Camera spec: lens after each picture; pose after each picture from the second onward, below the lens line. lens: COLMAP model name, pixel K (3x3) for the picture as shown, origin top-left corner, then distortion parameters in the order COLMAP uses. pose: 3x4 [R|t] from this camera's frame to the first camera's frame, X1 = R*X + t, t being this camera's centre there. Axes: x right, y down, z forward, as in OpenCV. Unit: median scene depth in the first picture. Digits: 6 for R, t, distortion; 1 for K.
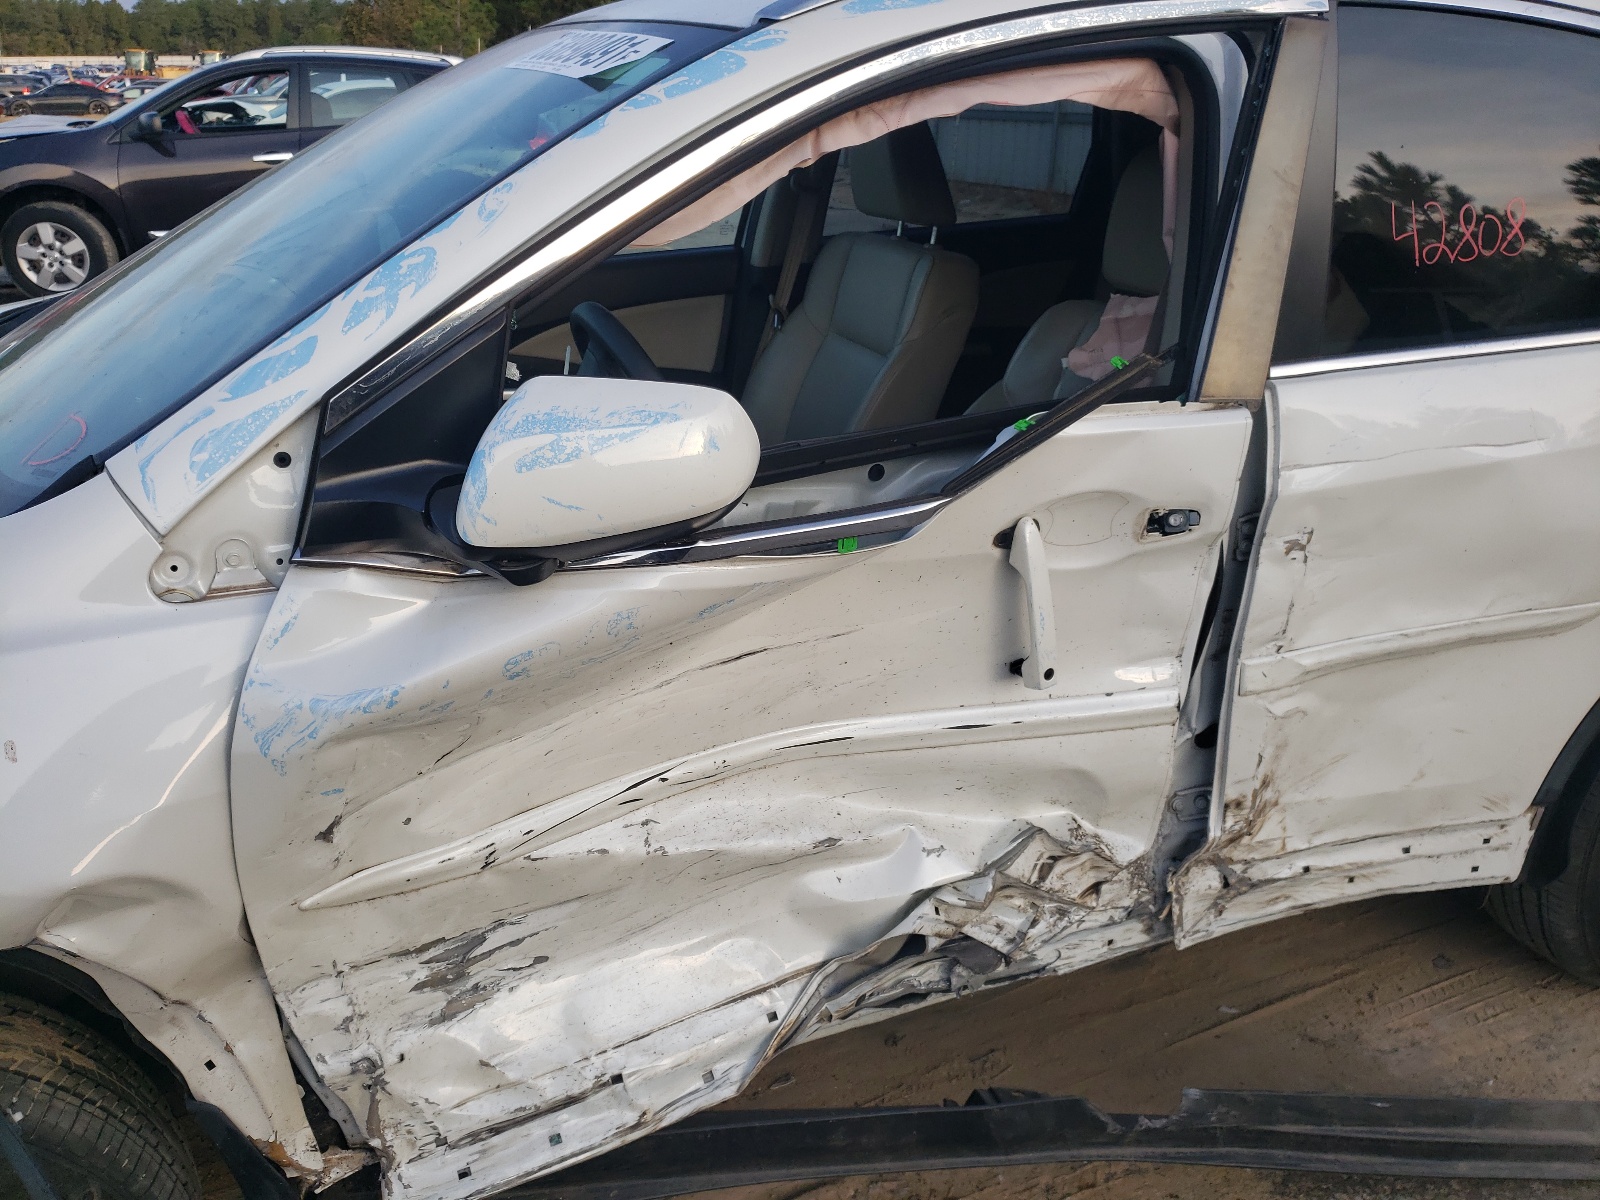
lens RADIAL K [[1206.1, 0, 800.0], [0, 1206.1, 600.0], [0, 0, 1]] dist [0.048186, -0.056279]
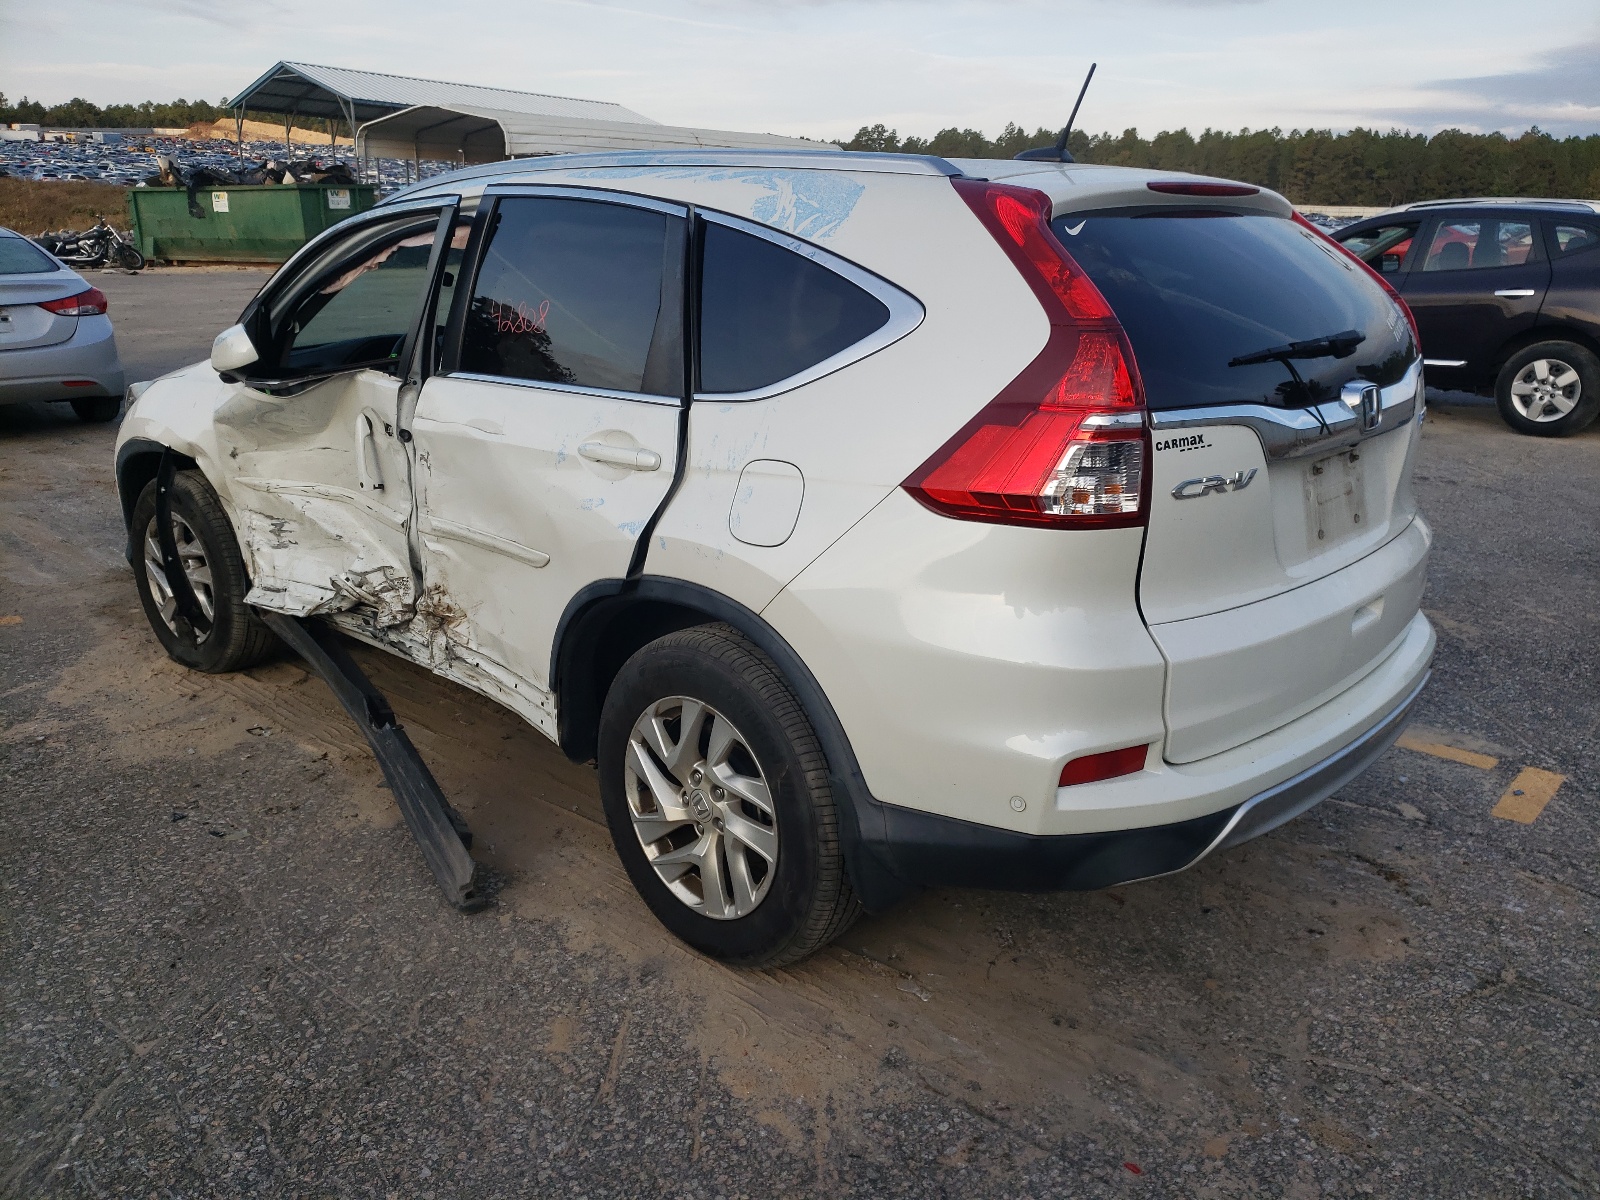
lens RADIAL K [[1194.3, 0, 800.0], [0, 1194.3, 600.0], [0, 0, 1]] dist [0.033417, -0.031593]
pose [[0.404118, 0.246497, -0.880867, 2.355719], [-0.339309, 0.934696, 0.105894, -0.233962], [0.849446, 0.256093, 0.461366, 0.637593]]
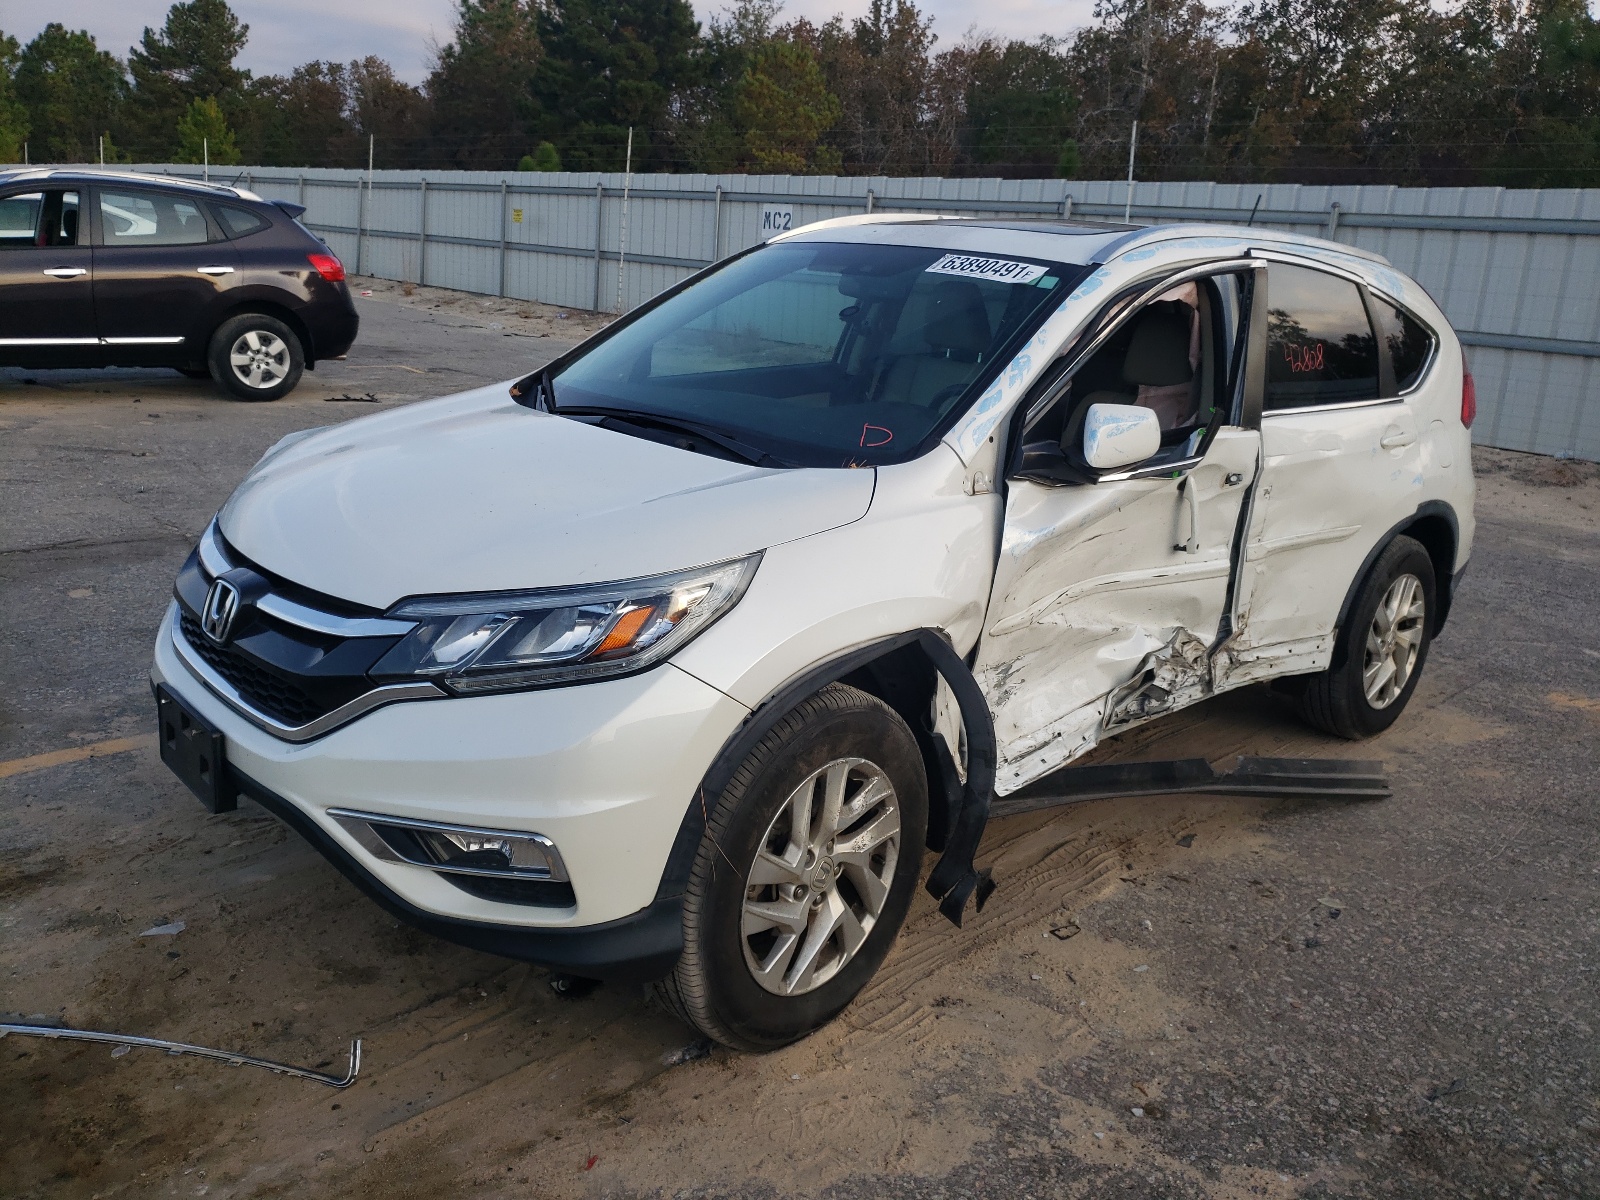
lens RADIAL K [[1194.3, 0, 800.0], [0, 1194.3, 600.0], [0, 0, 1]] dist [0.033417, -0.031593]
pose [[0.941994, -0.047052, 0.332315, -1.101523], [0.078634, 0.993506, -0.082229, 0.255228], [-0.326288, 0.103591, 0.939577, -0.746460]]
